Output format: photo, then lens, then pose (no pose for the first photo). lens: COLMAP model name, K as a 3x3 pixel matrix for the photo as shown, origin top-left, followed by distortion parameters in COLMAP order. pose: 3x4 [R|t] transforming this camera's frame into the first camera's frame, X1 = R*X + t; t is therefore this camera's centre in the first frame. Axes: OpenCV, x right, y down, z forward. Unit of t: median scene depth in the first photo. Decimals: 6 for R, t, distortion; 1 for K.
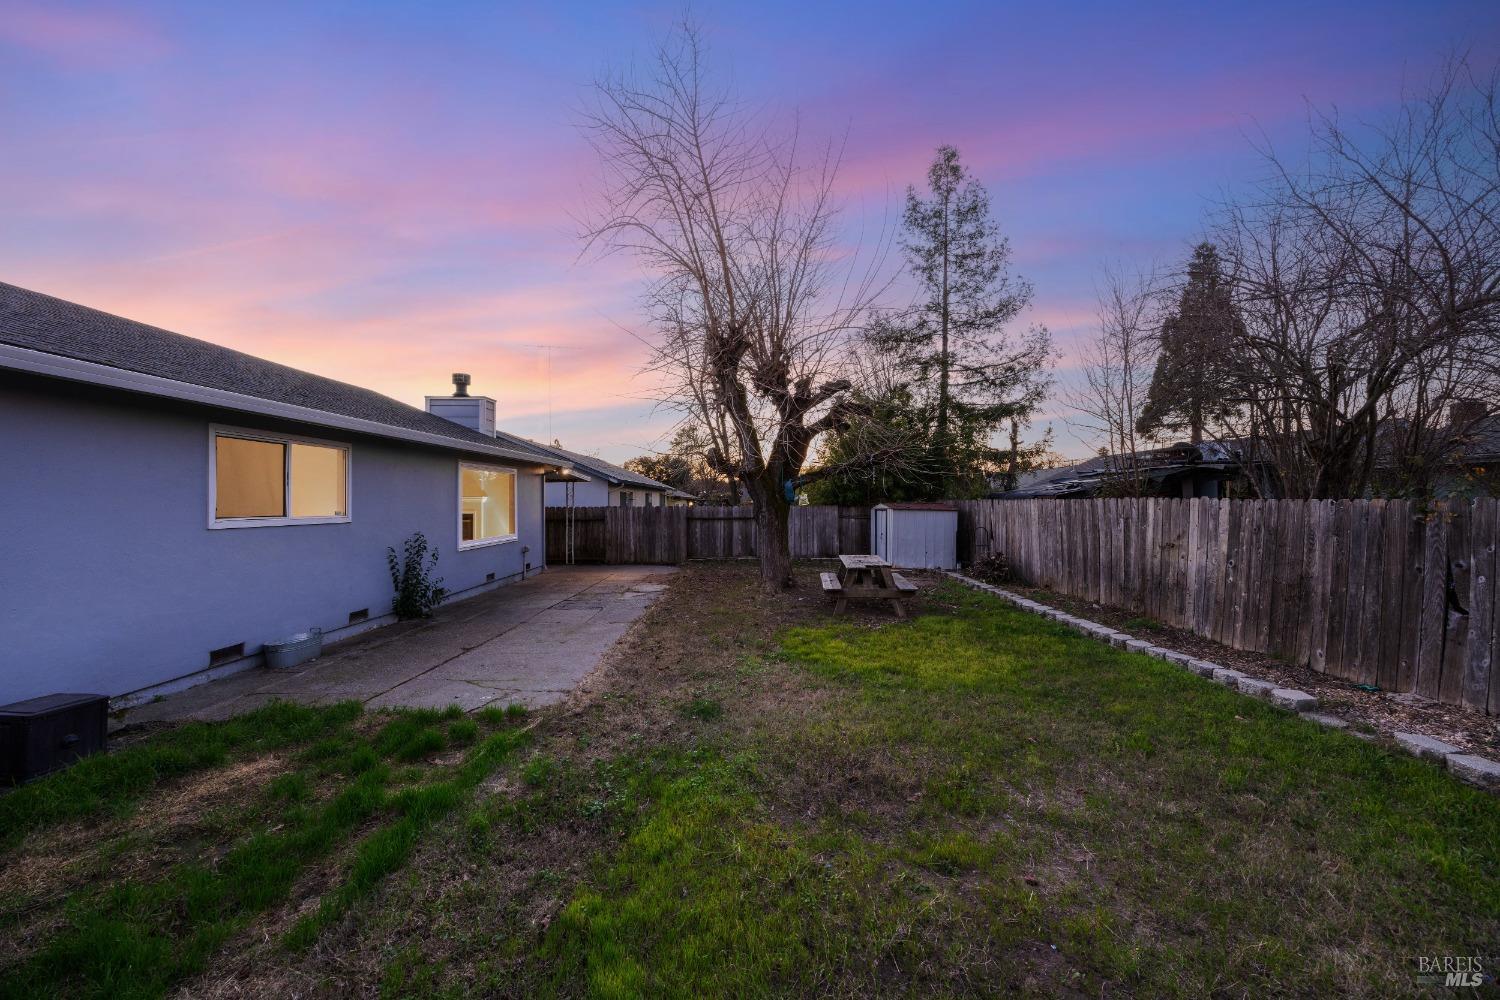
lens RADIAL K [[567.0, 0, 748.4], [0, 567.0, 492.5], [0, 0, 1]] dist [-0.000883, 0.000126]
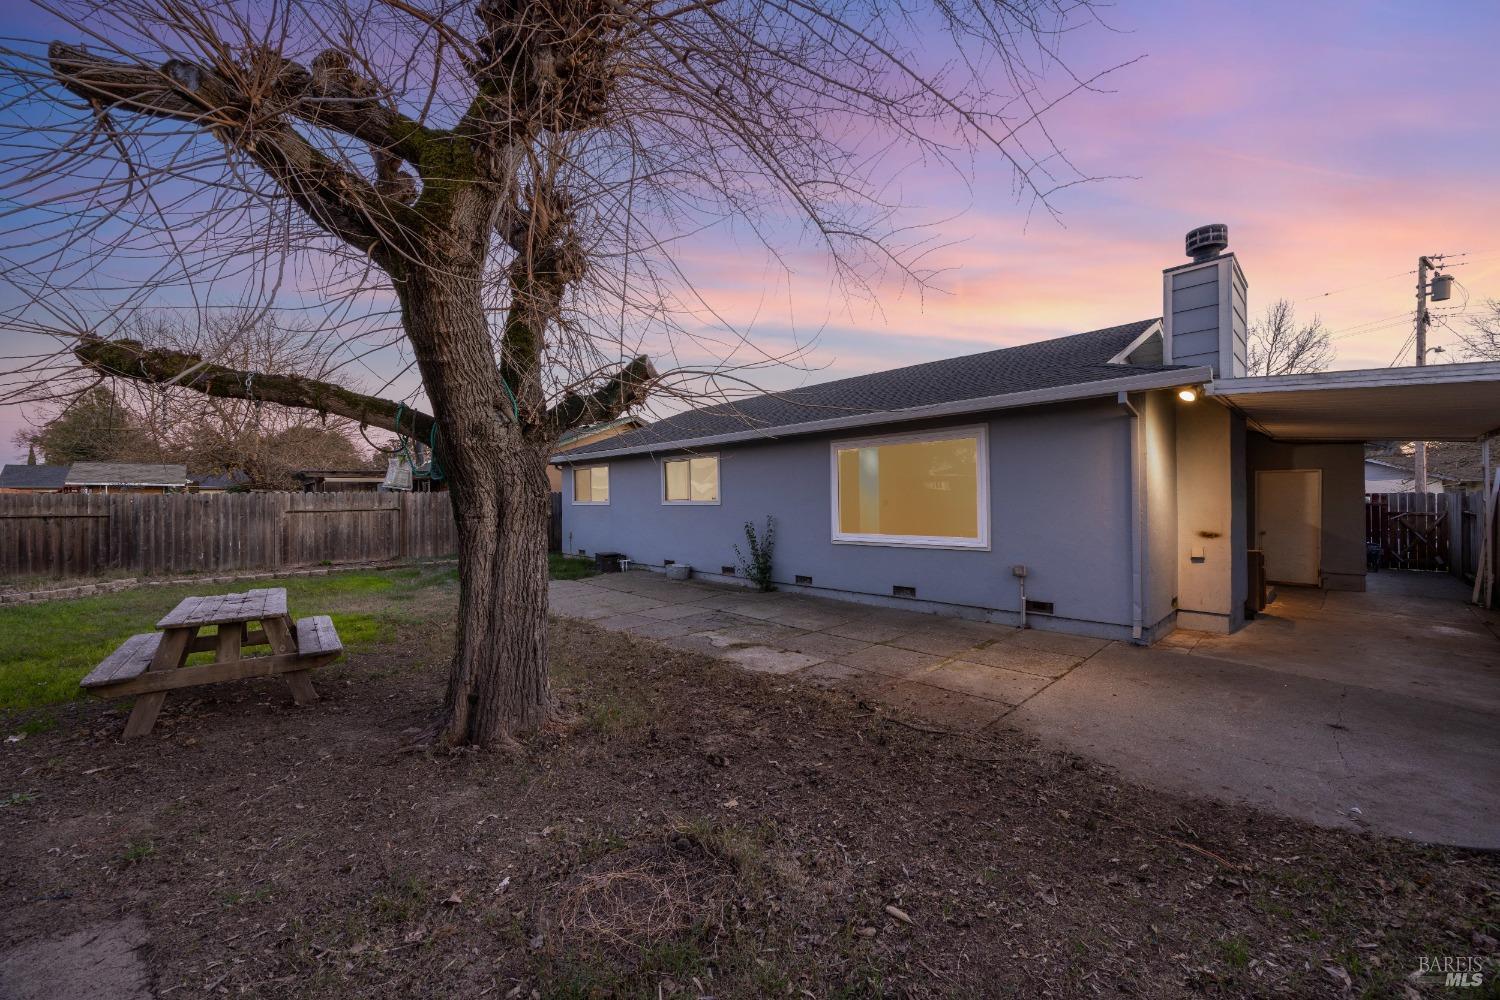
lens RADIAL K [[578.5, 0, 750.0], [0, 578.5, 500.0], [0, 0, 1]] dist [-0.001843, -0.000092]
pose [[-0.720087, 0.011983, -0.693780, 0.150976], [0.024823, 0.999656, -0.008499, 0.029430], [0.693439, -0.023341, -0.720137, 1.129089]]
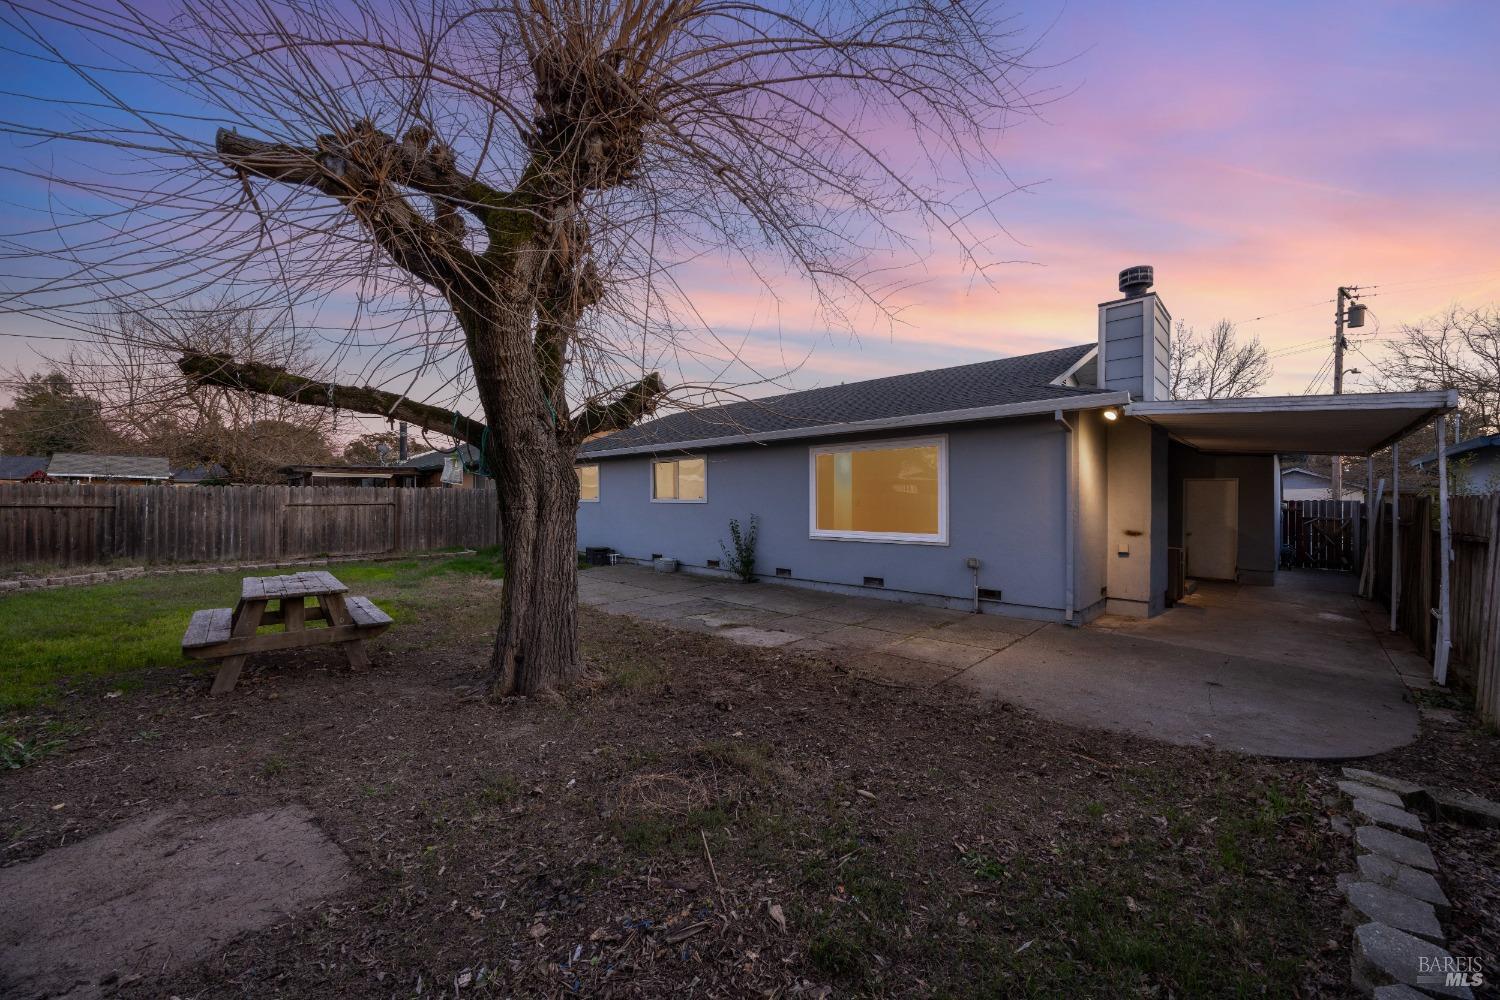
lens RADIAL K [[569.7, 0, 750.3], [0, 569.7, 501.4], [0, 0, 1]] dist [-0.002766, 0.000206]
pose [[-0.688068, 0.004546, -0.725632, 0.199073], [0.012807, 0.999901, -0.005880, 0.031566], [0.725533, -0.013339, -0.688058, 1.158370]]
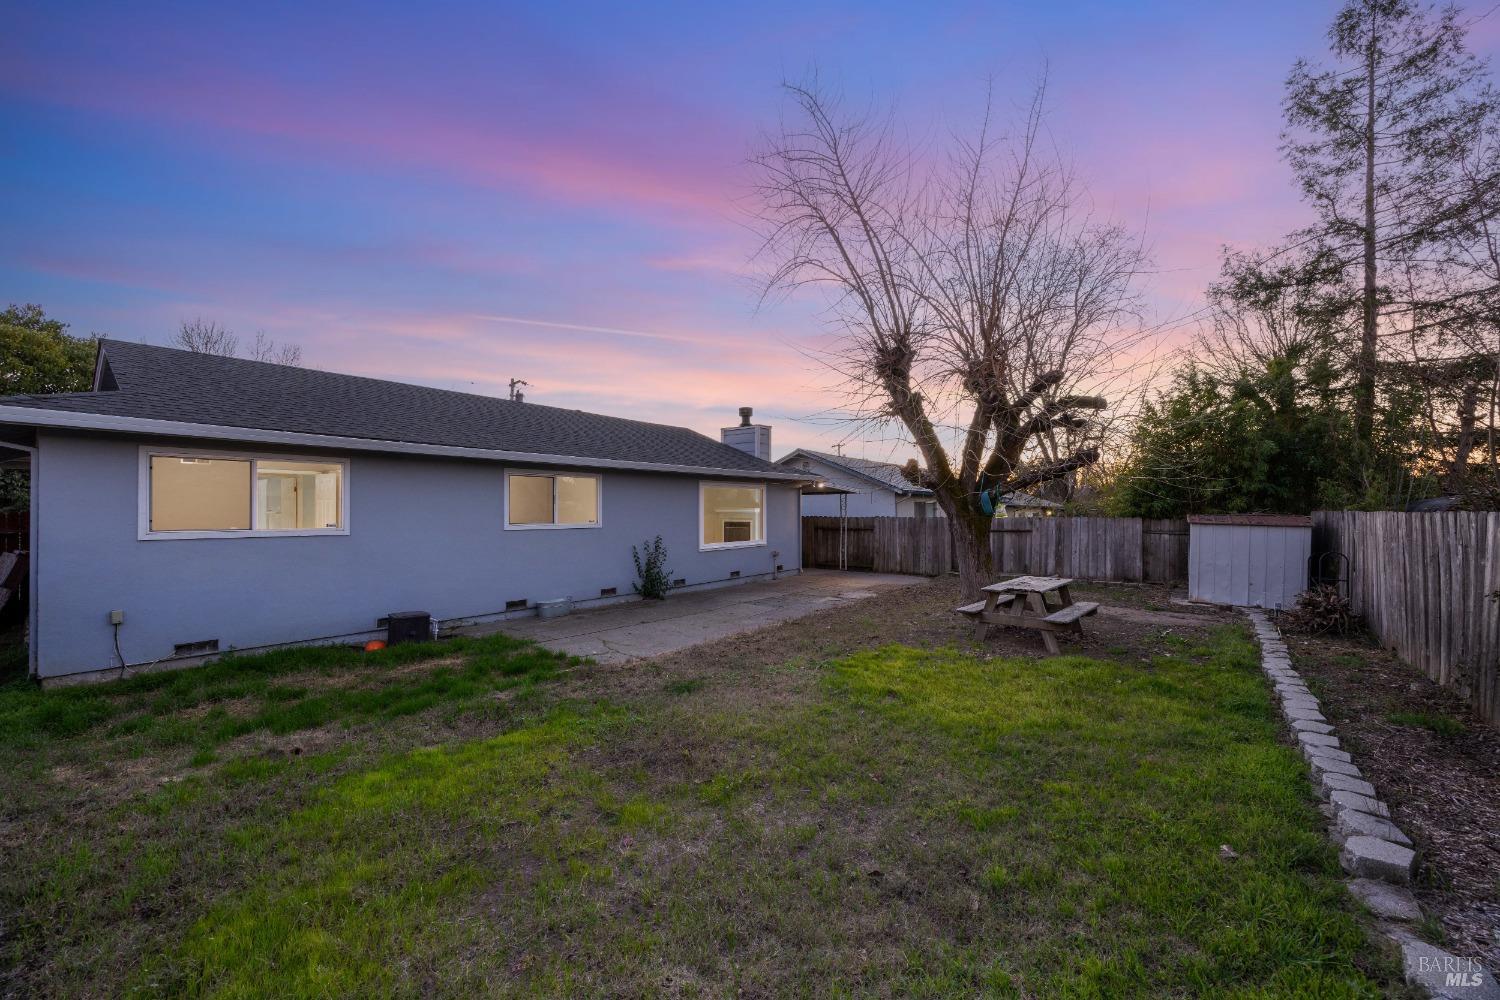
lens RADIAL K [[569.7, 0, 750.3], [0, 569.7, 501.4], [0, 0, 1]] dist [-0.002766, 0.000206]
pose [[0.786357, -0.008908, -0.617708, 0.271199], [0.009928, 0.999949, -0.001781, -0.004635], [0.617693, -0.004732, 0.786405, 0.041817]]
